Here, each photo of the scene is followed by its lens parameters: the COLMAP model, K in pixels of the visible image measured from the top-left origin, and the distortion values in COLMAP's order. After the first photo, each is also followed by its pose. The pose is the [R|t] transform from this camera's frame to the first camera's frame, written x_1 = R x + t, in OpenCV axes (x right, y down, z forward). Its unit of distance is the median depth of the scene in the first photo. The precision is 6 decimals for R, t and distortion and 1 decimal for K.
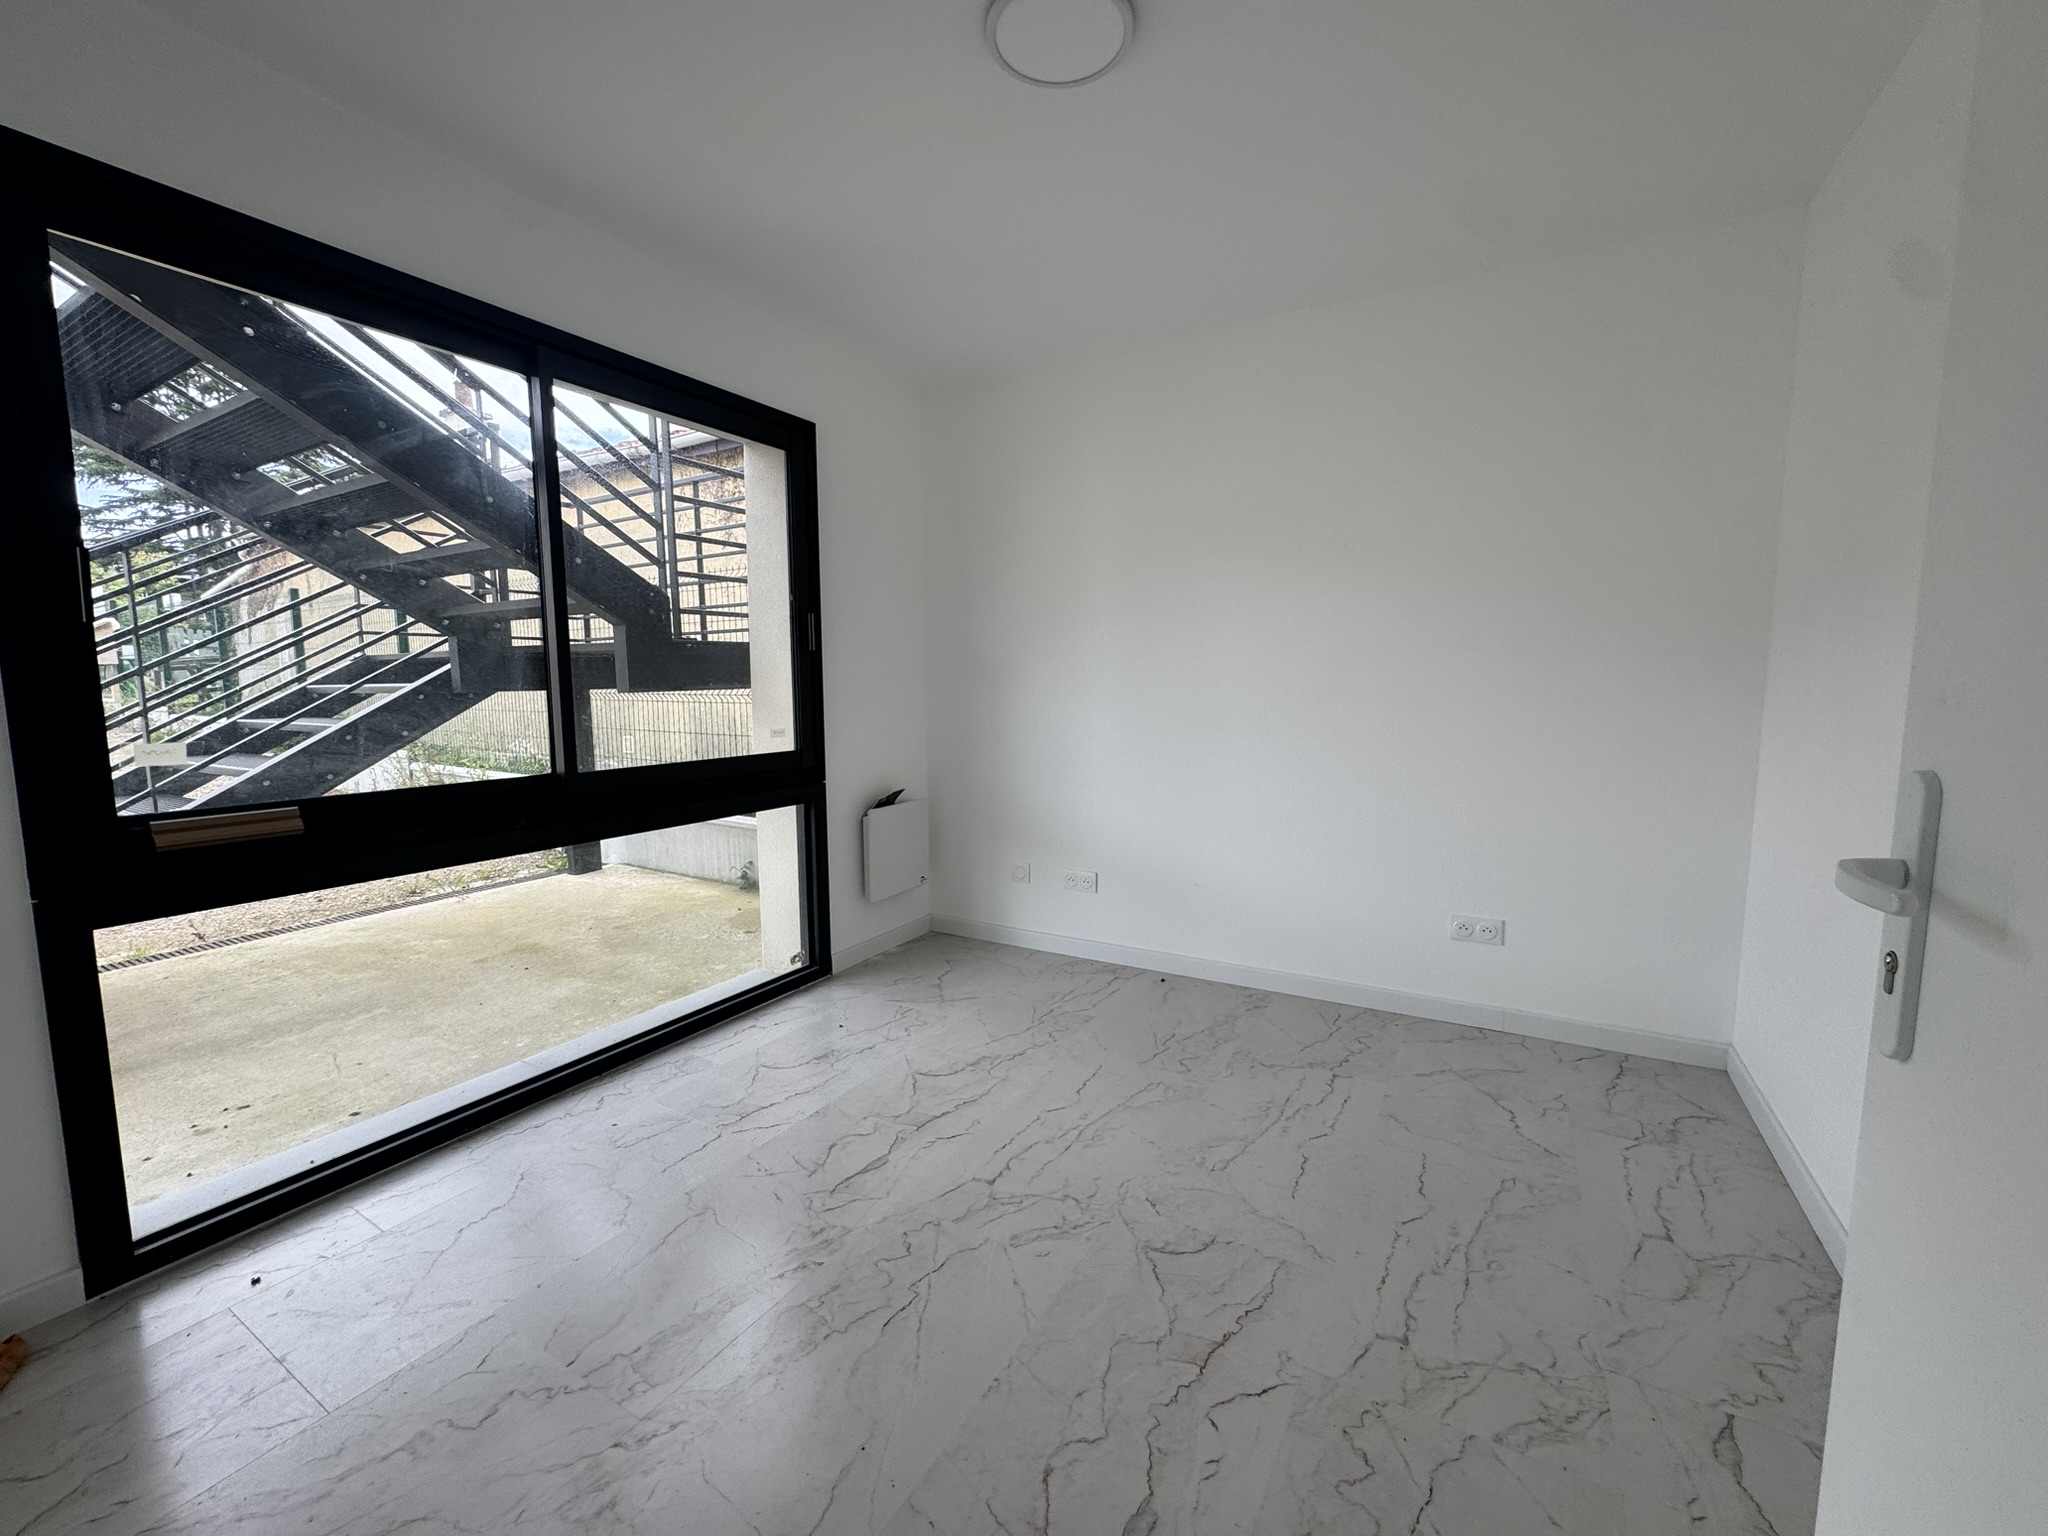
lens RADIAL K [[813.0, 0, 1026.3], [0, 813.0, 763.2], [0, 0, 1]] dist [-0.001058, 0.000155]
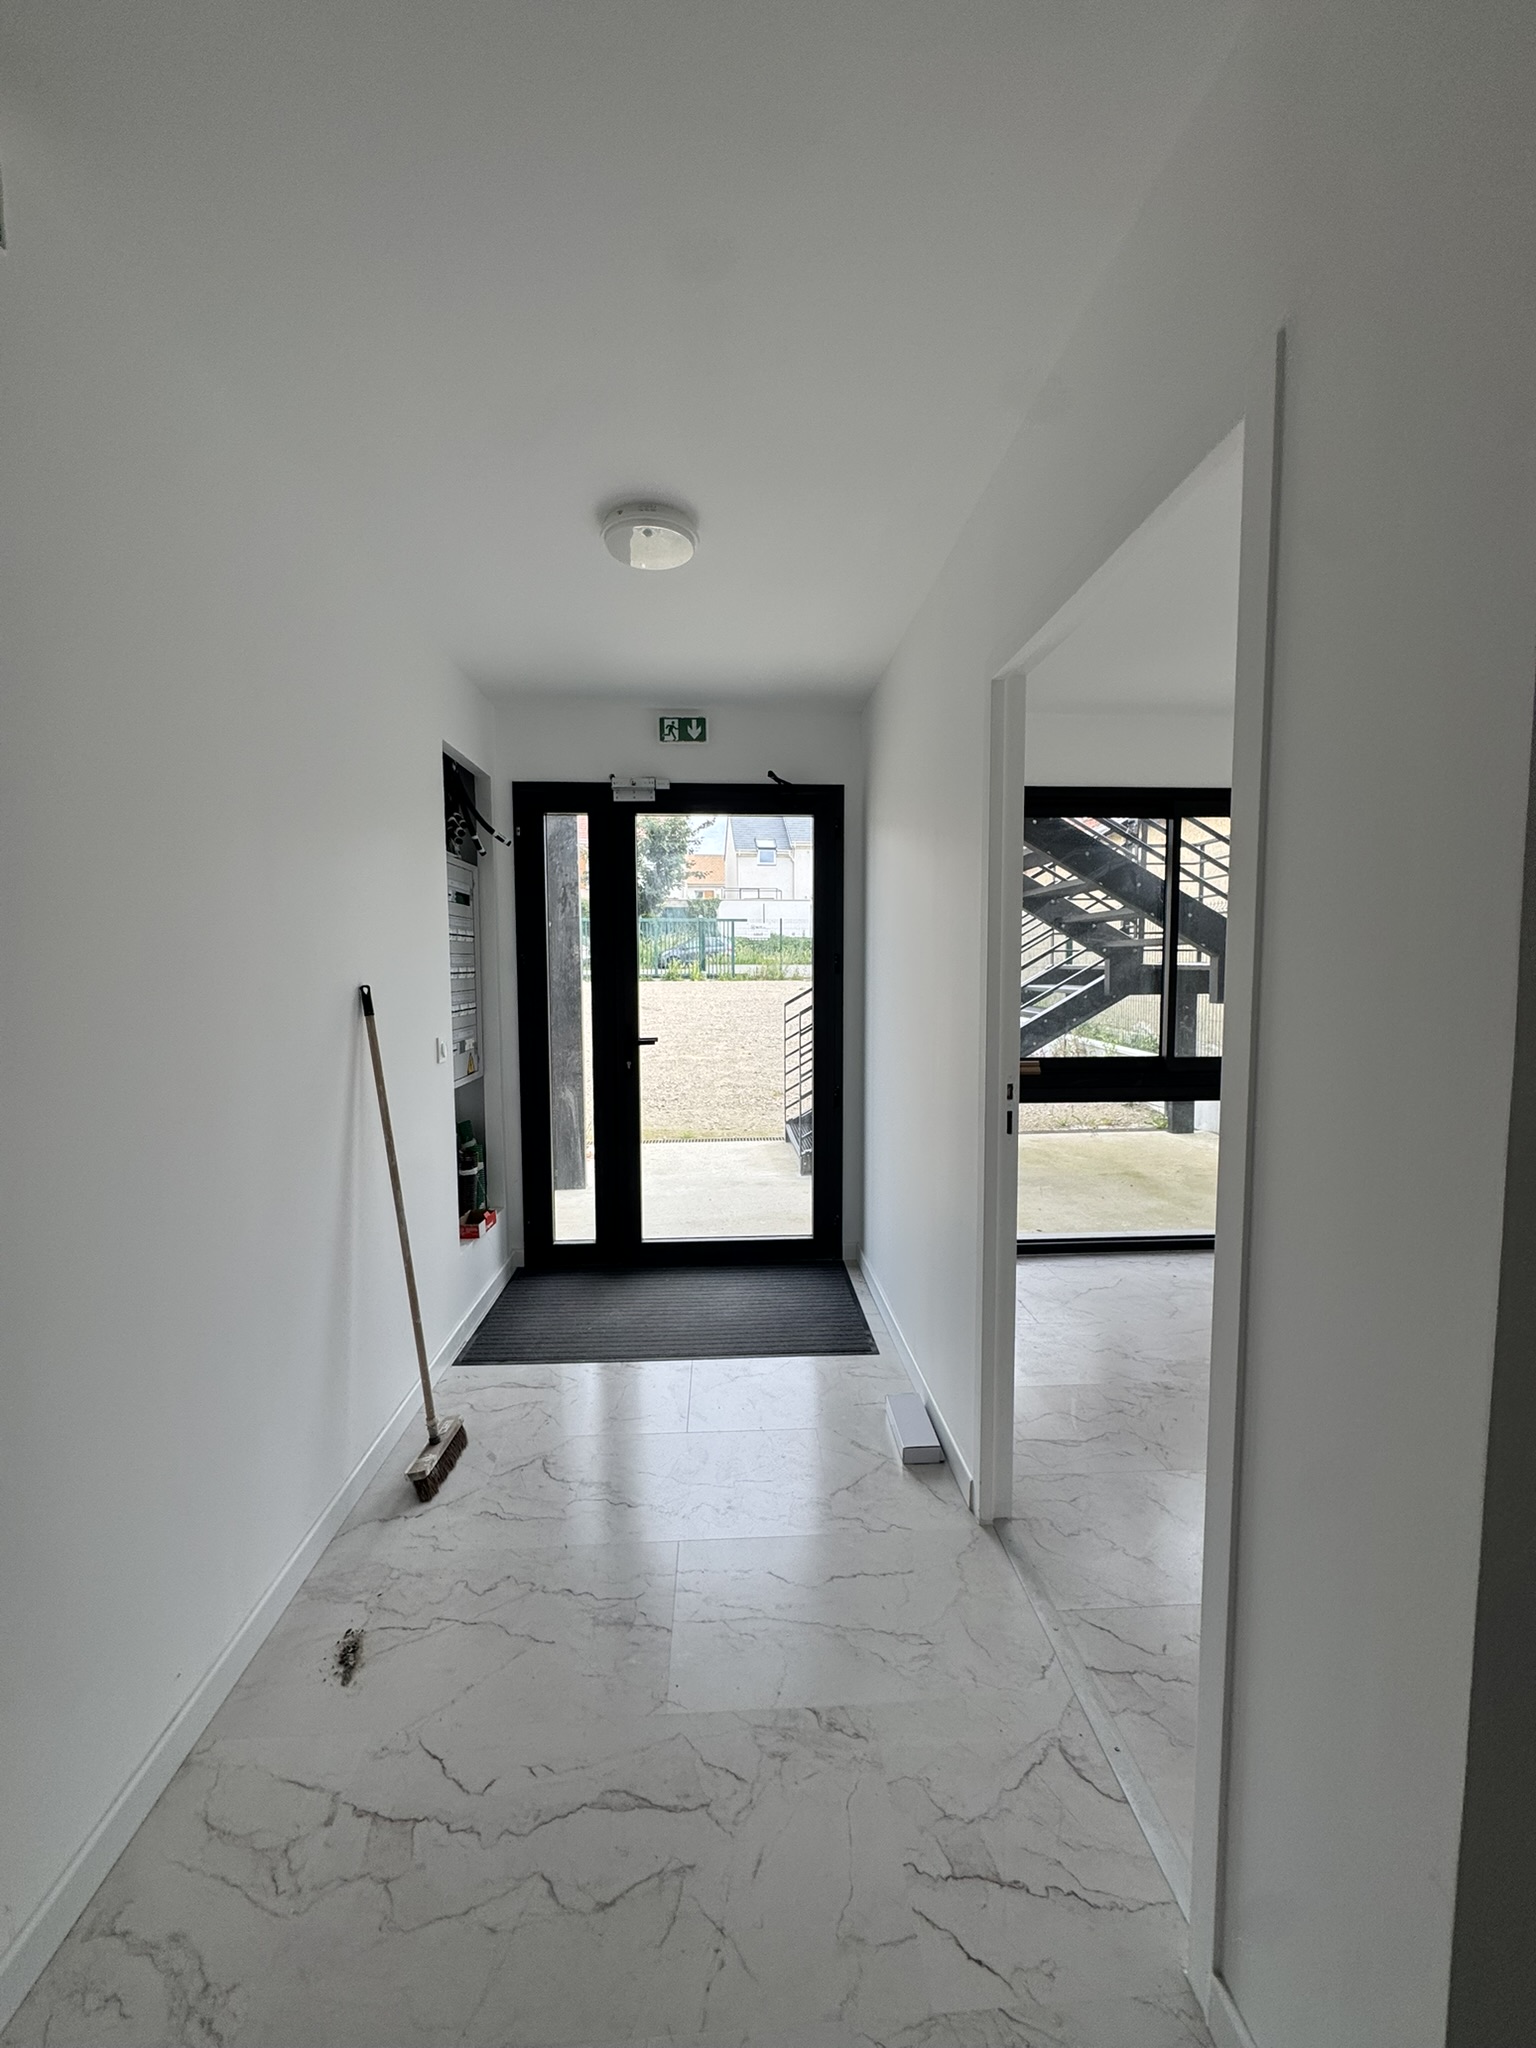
lens RADIAL K [[813.0, 0, 774.1], [0, 813.0, 1019.8], [0, 0, 1]] dist [-0.001058, 0.000155]
pose [[0.555152, 0.061069, -0.829504, 0.231503], [-0.081984, 0.996462, 0.018492, -0.018527], [0.827699, 0.057740, 0.558195, -0.380429]]
